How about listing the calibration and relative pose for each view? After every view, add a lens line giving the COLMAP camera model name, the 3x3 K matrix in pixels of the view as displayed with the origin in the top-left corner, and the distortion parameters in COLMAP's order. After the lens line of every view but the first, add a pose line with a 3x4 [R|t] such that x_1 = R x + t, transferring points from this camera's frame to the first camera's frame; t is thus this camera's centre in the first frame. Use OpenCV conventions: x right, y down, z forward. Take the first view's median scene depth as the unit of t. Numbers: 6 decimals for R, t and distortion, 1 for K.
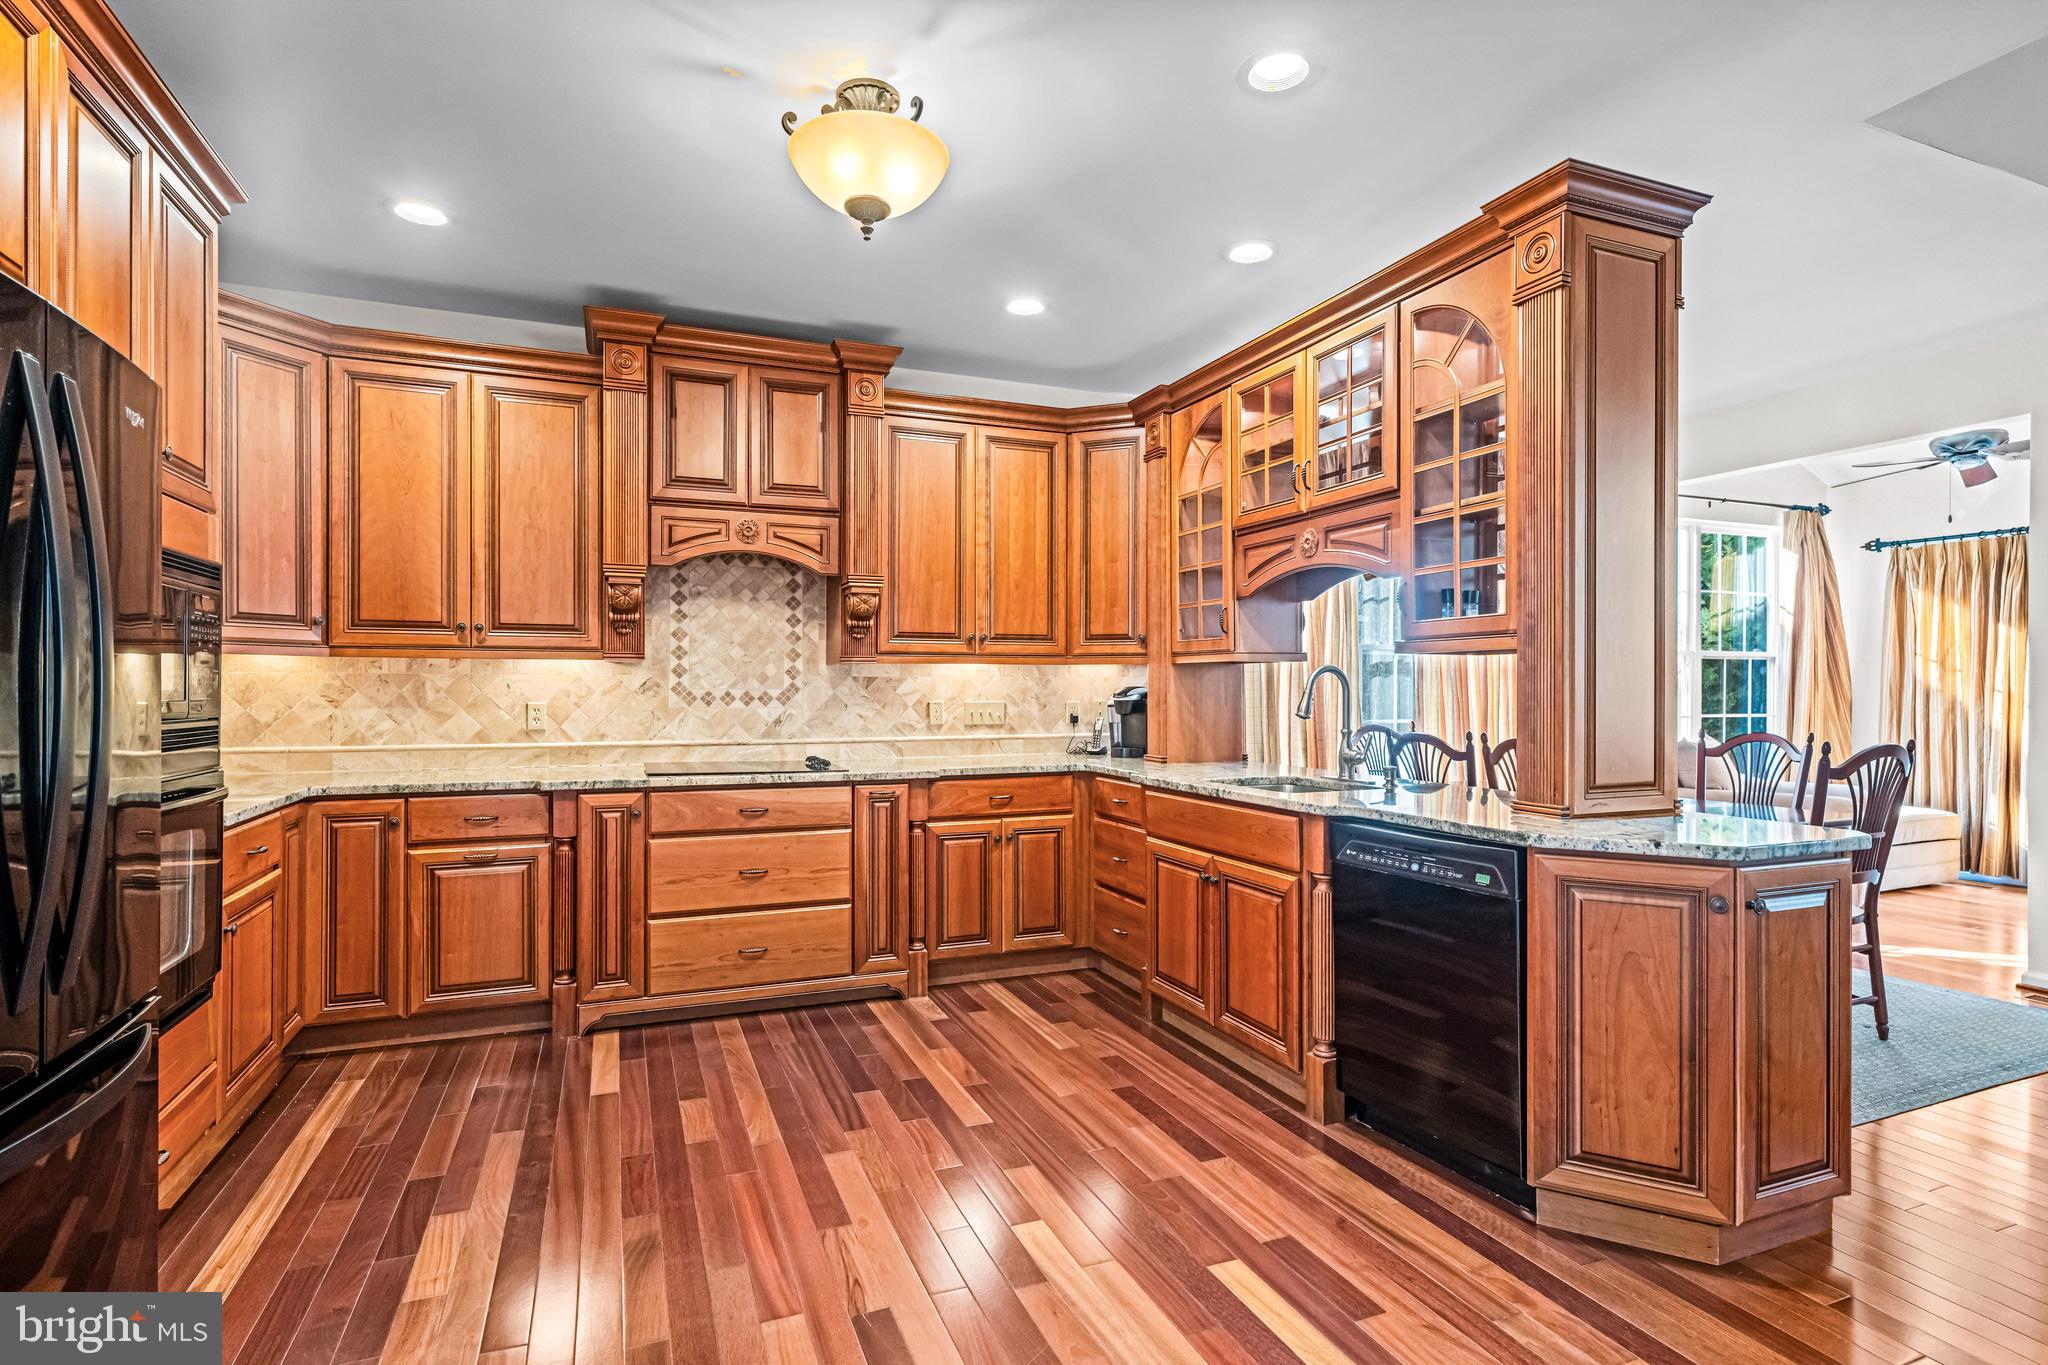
lens RADIAL K [[1018.7, 0, 1020.9], [0, 1018.7, 681.8], [0, 0, 1]] dist [0.002447, 0.003345]
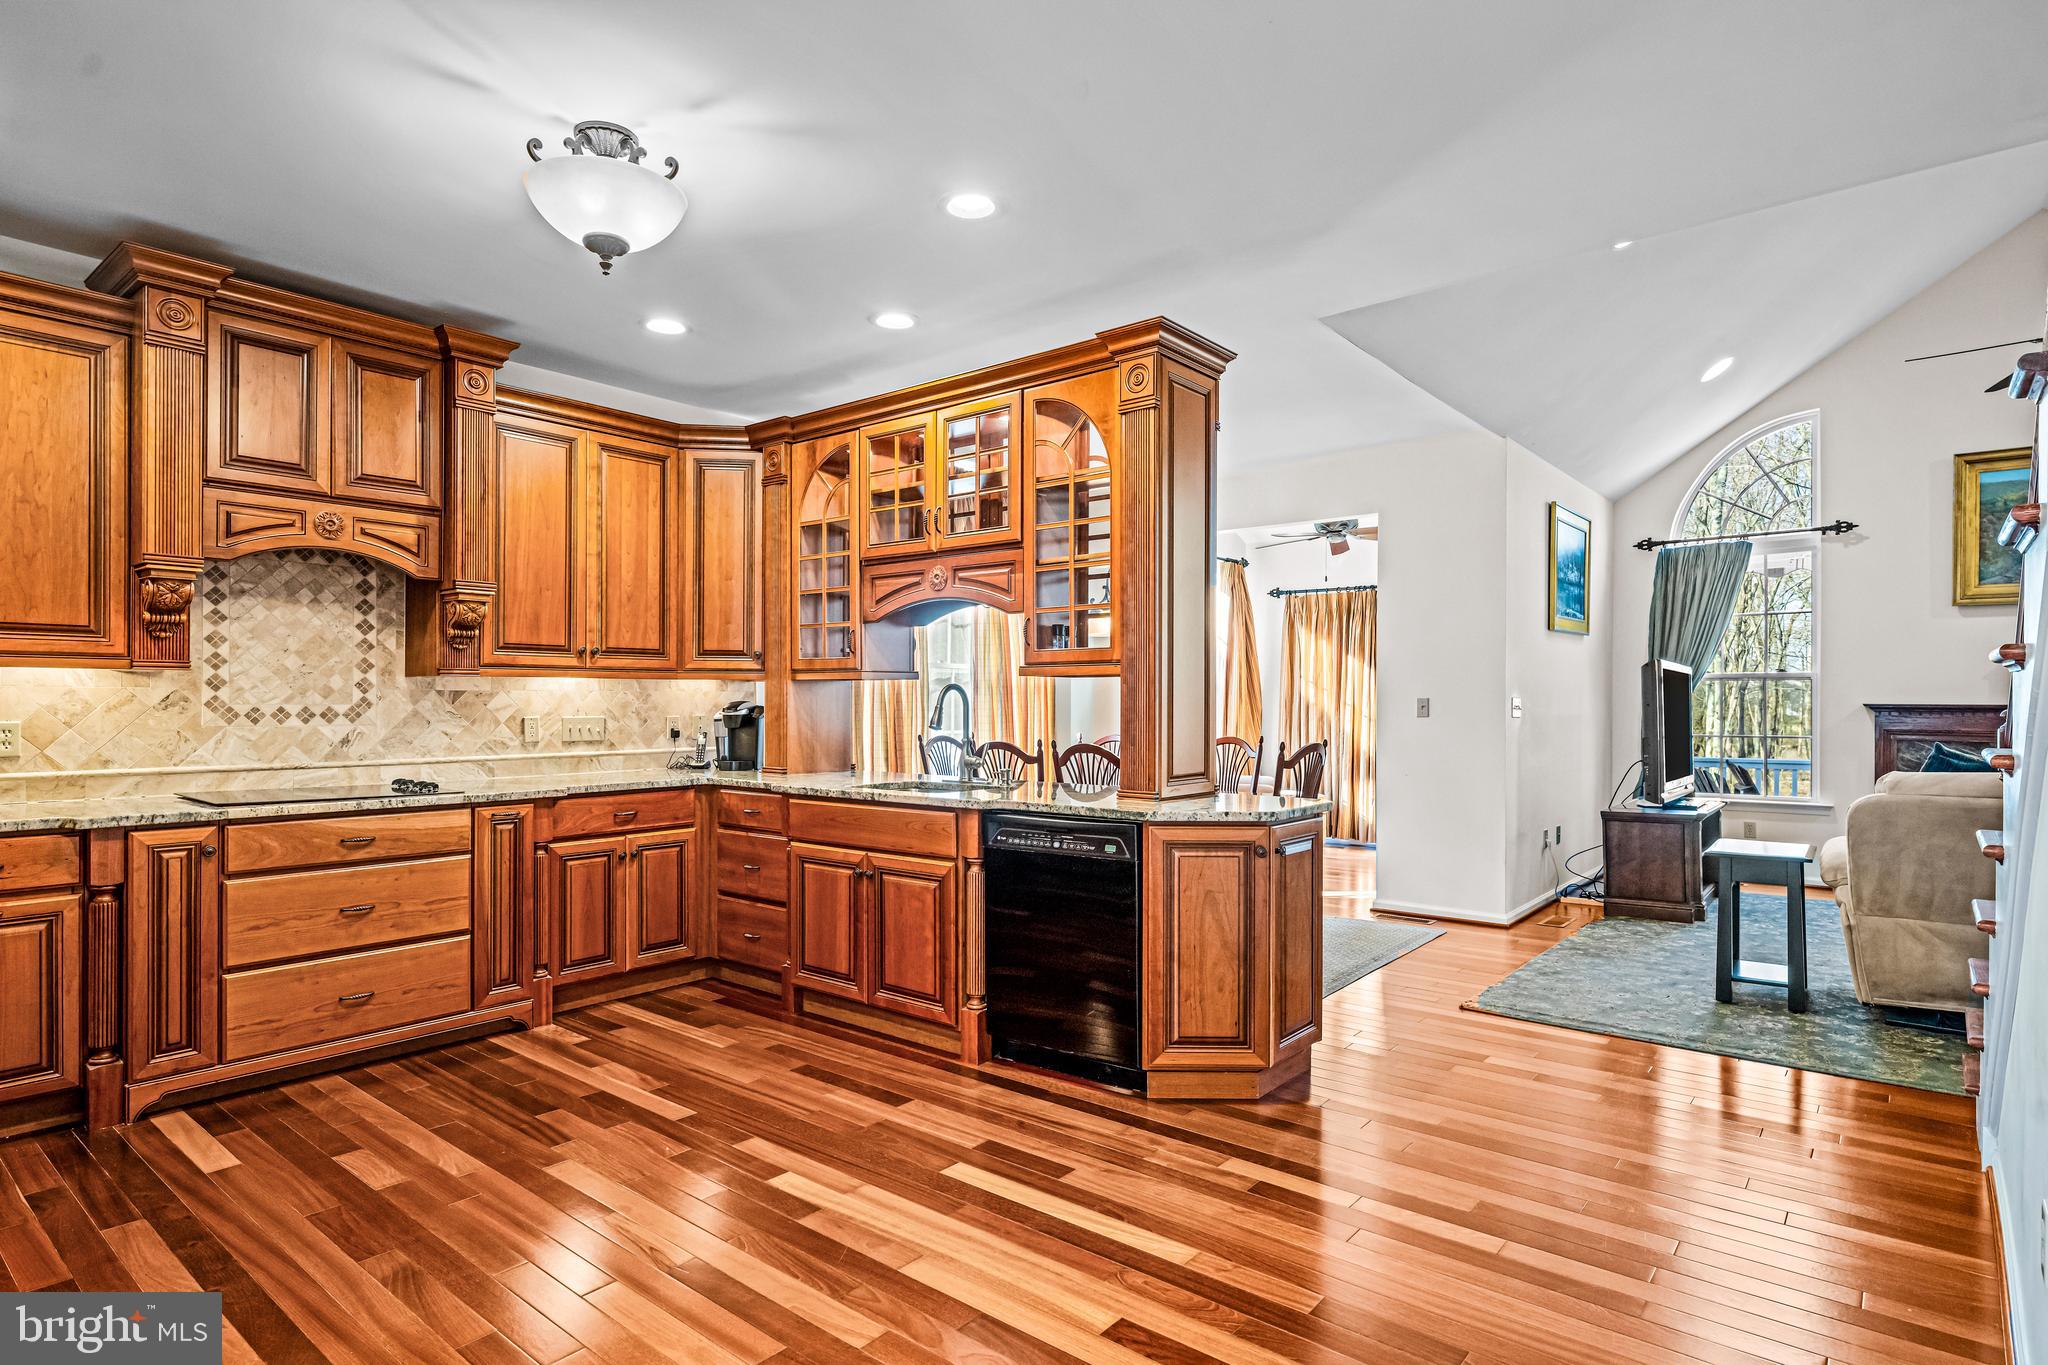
lens RADIAL K [[1081.4, 0, 1019.7], [0, 1081.4, 687.8], [0, 0, 1]] dist [0.004539, 0.000278]
pose [[0.879689, 0.006261, 0.475508, -0.197807], [-0.004072, 0.999976, -0.005632, -0.004610], [-0.475532, 0.003018, 0.879693, -0.112872]]
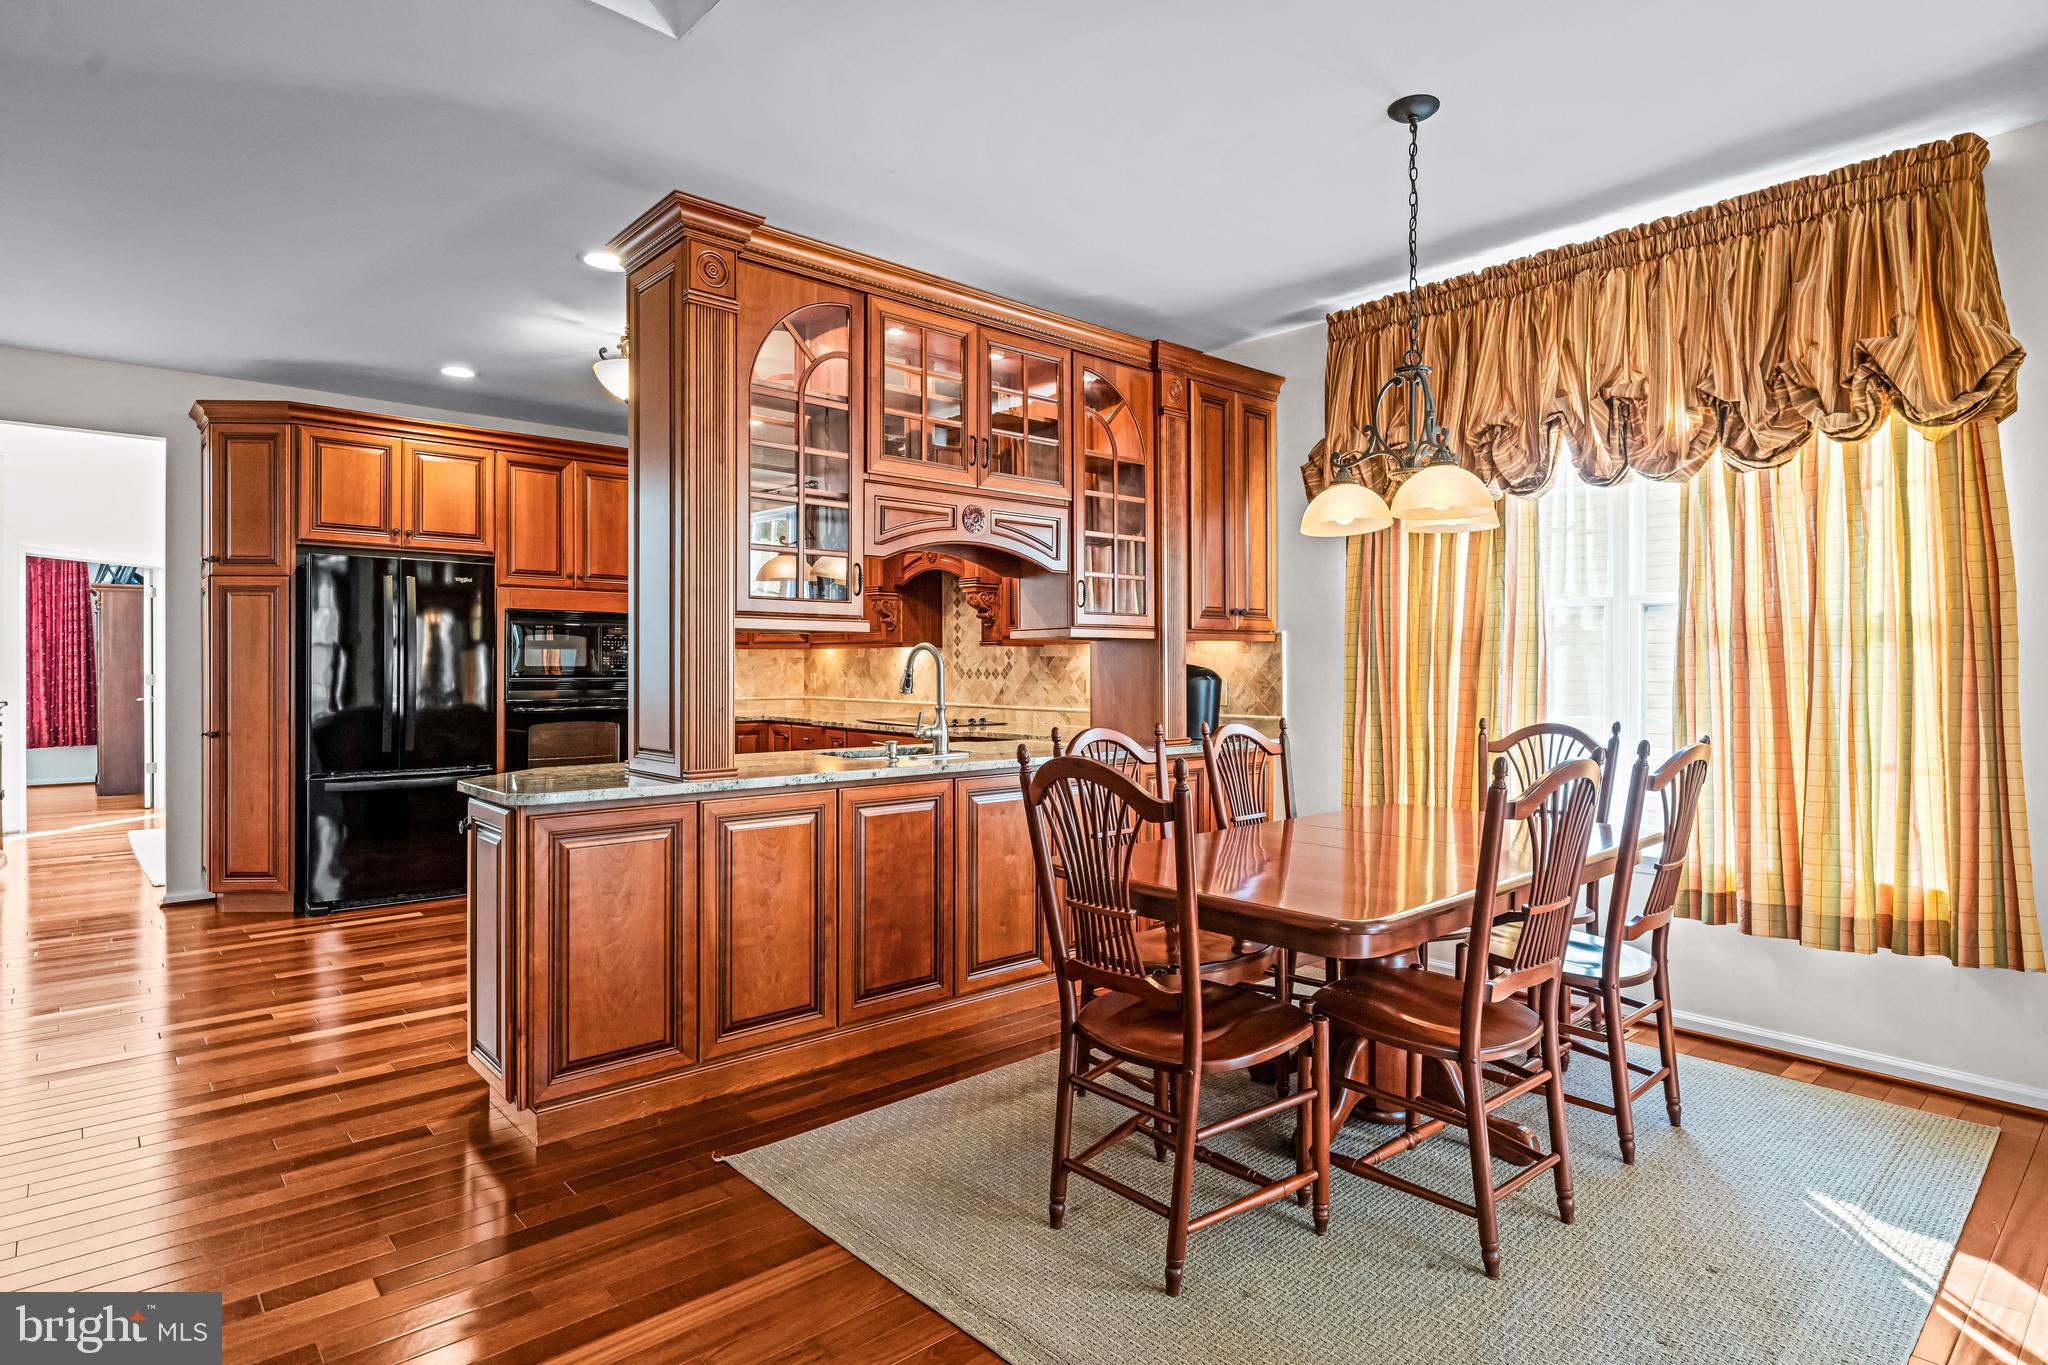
lens RADIAL K [[1081.4, 0, 1022.6], [0, 1081.4, 681.7], [0, 0, 1]] dist [0.004539, 0.000278]
pose [[0.341118, 0.008941, -0.939978, 1.239875], [-0.003237, 0.999960, 0.008337, 0.016939], [0.940015, 0.000198, 0.341134, 0.637052]]
